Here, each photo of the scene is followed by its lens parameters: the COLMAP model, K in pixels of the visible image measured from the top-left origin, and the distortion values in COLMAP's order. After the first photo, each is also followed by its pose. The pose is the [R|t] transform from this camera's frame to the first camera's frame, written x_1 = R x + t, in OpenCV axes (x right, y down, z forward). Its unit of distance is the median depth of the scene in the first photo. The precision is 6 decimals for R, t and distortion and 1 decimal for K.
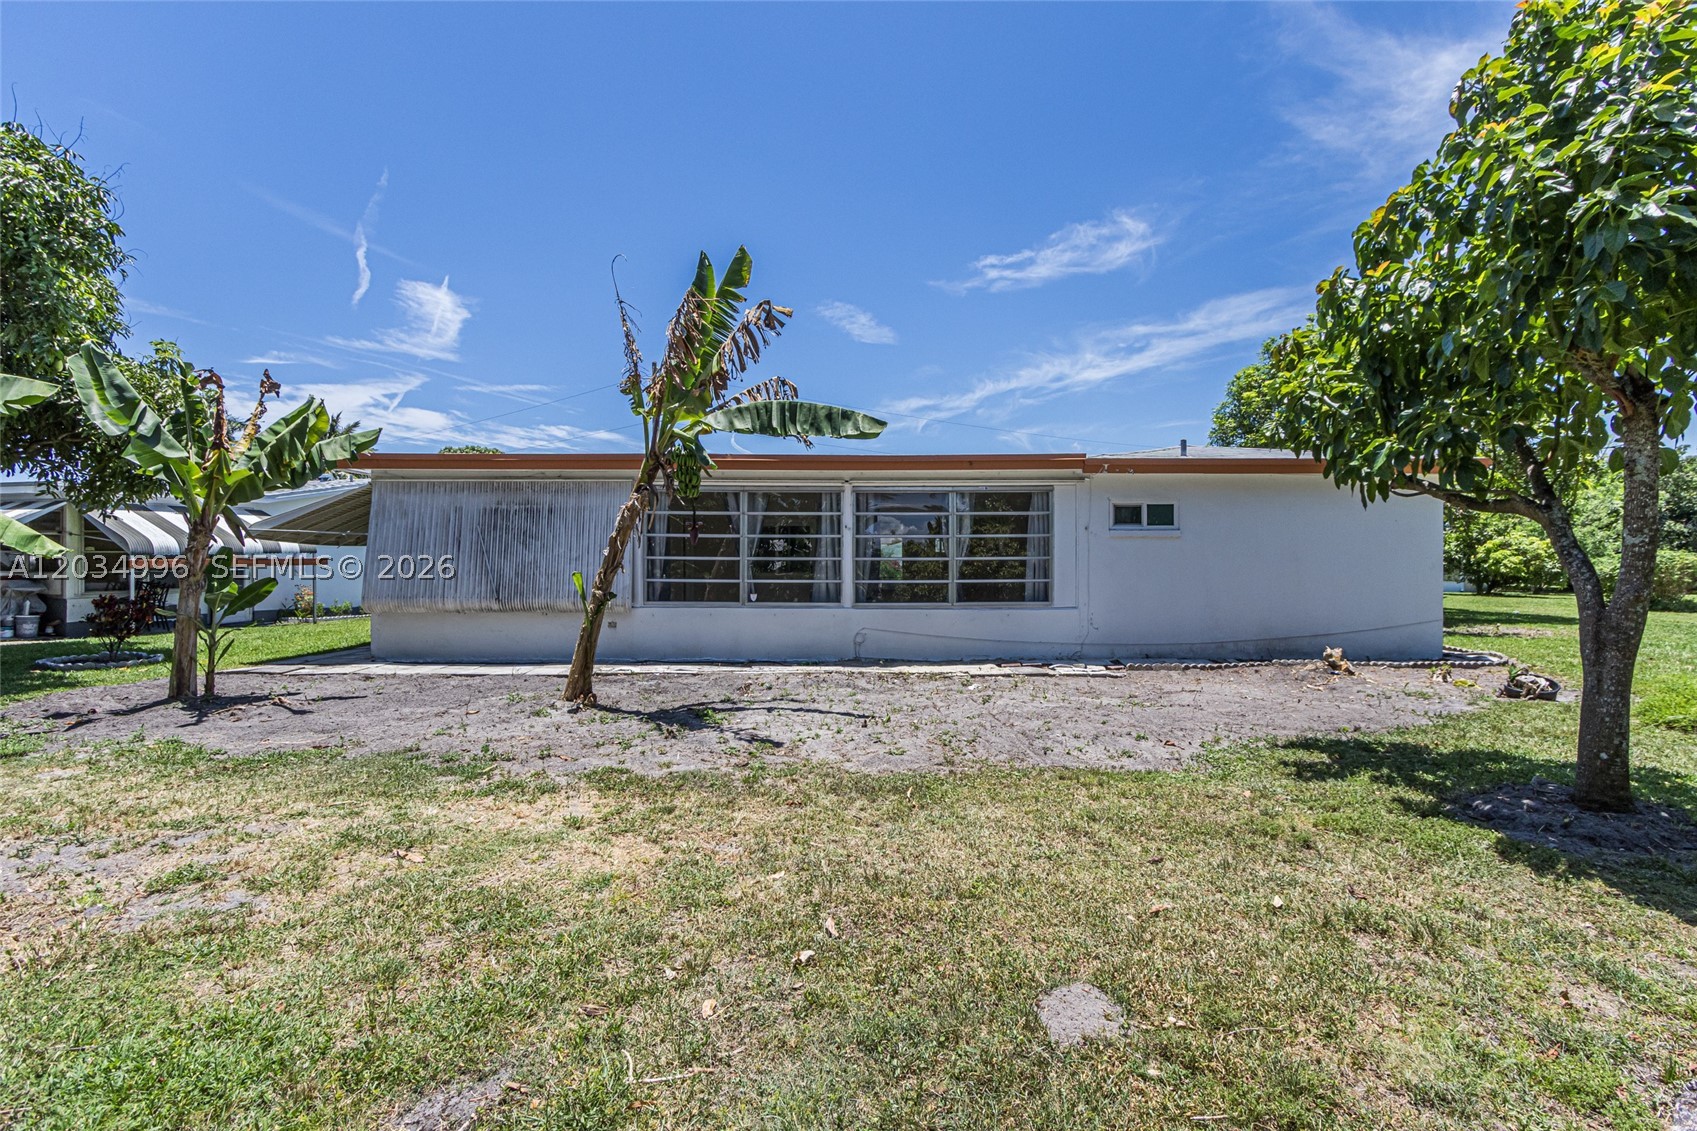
lens RADIAL K [[802.1, 0, 873.5], [0, 802.1, 566.1], [0, 0, 1]] dist [0.002410, 0.000768]
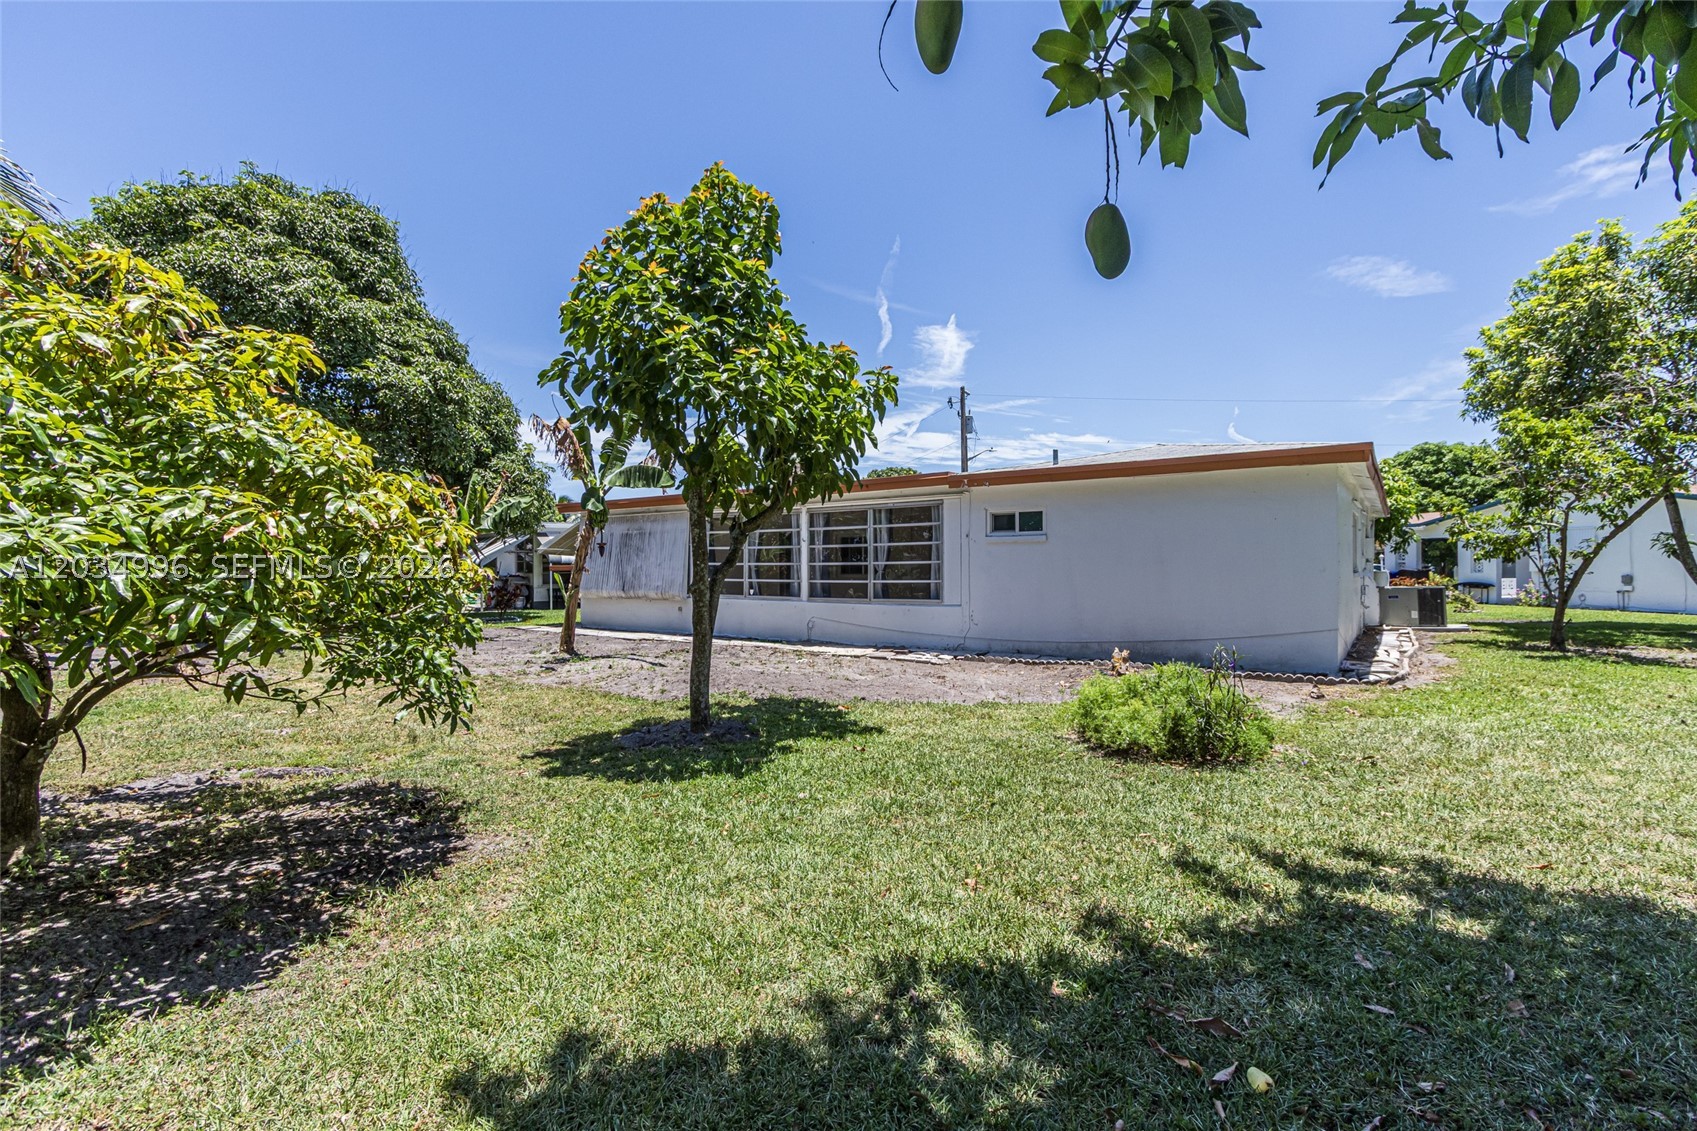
lens RADIAL K [[802.1, 0, 873.5], [0, 802.1, 566.1], [0, 0, 1]] dist [0.002410, 0.000768]
pose [[0.810290, -0.003828, -0.586017, 0.817698], [0.004247, 0.999991, -0.000659, -0.003912], [0.586014, -0.001955, 0.810299, 0.000319]]
